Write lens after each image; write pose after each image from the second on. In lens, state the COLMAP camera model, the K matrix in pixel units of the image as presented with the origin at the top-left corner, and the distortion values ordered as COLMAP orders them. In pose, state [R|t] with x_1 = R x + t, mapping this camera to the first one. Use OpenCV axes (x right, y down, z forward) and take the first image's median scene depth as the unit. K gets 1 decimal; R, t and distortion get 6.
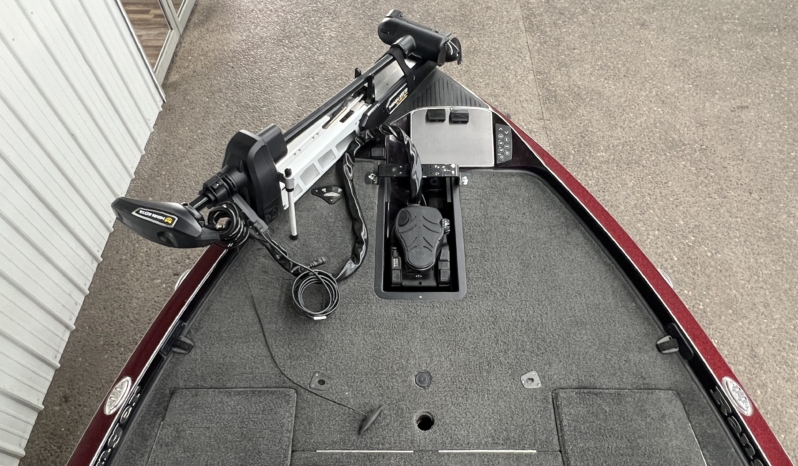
lens RADIAL K [[518.8, 0, 397.4], [0, 518.8, 237.8], [0, 0, 1]] dist [0.005127, -0.004510]
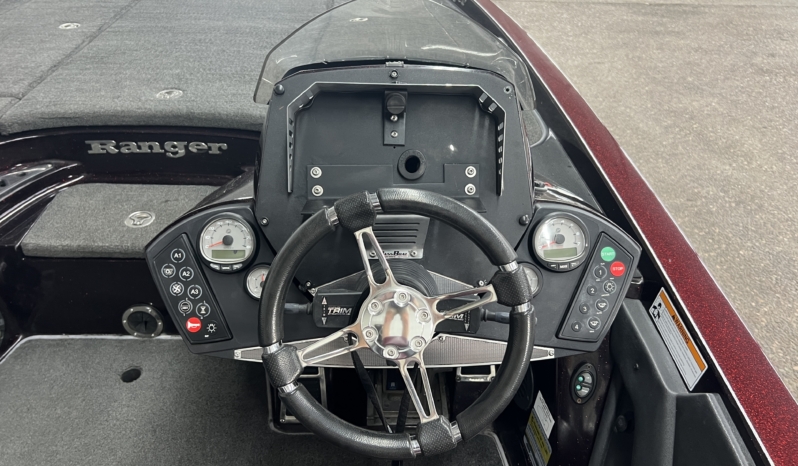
lens RADIAL K [[629.0, 0, 399.6], [0, 629.0, 239.1], [0, 0, 1]] dist [0.039268, -0.039768]
pose [[0.999362, 0.014627, 0.032592, 0.343138], [-0.001705, 0.930824, -0.365463, 1.268997], [-0.035683, 0.365174, 0.930255, -0.330200]]
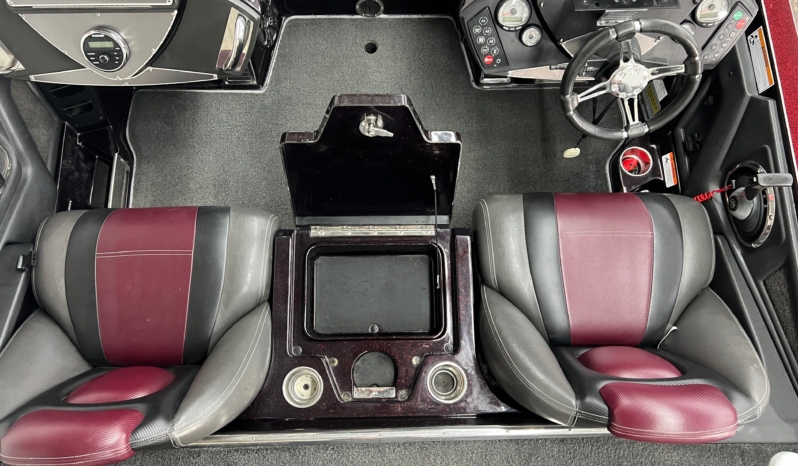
lens RADIAL K [[629.0, 0, 401.2], [0, 629.0, 234.8], [0, 0, 1]] dist [0.039268, -0.039768]
pose [[0.999146, -0.016671, 0.037794, 0.050372], [0.004705, 0.954919, 0.296829, 1.127092], [-0.041039, -0.296398, 0.954182, -0.725840]]
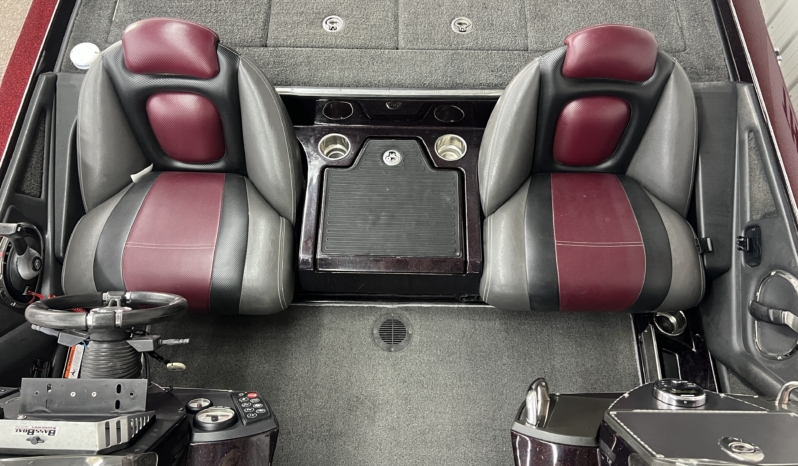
lens RADIAL K [[629.0, 0, 401.9], [0, 629.0, 238.6], [0, 0, 1]] dist [0.039268, -0.039768]
pose [[-0.999975, -0.006268, 0.003341, 0.024938], [0.006144, -0.527324, 0.849642, 0.617090], [-0.003564, 0.849641, 0.527349, -0.406198]]
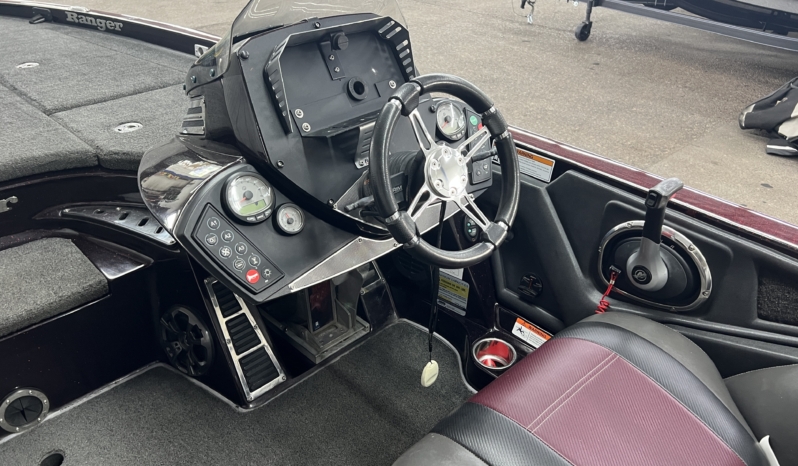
lens RADIAL K [[629.0, 0, 403.8], [0, 629.0, 241.3], [0, 0, 1]] dist [0.039268, -0.039768]
pose [[0.713087, -0.351441, 0.606627, -0.015767], [0.575013, 0.788209, -0.219287, 1.319468], [-0.401082, 0.505189, 0.764145, -0.322351]]
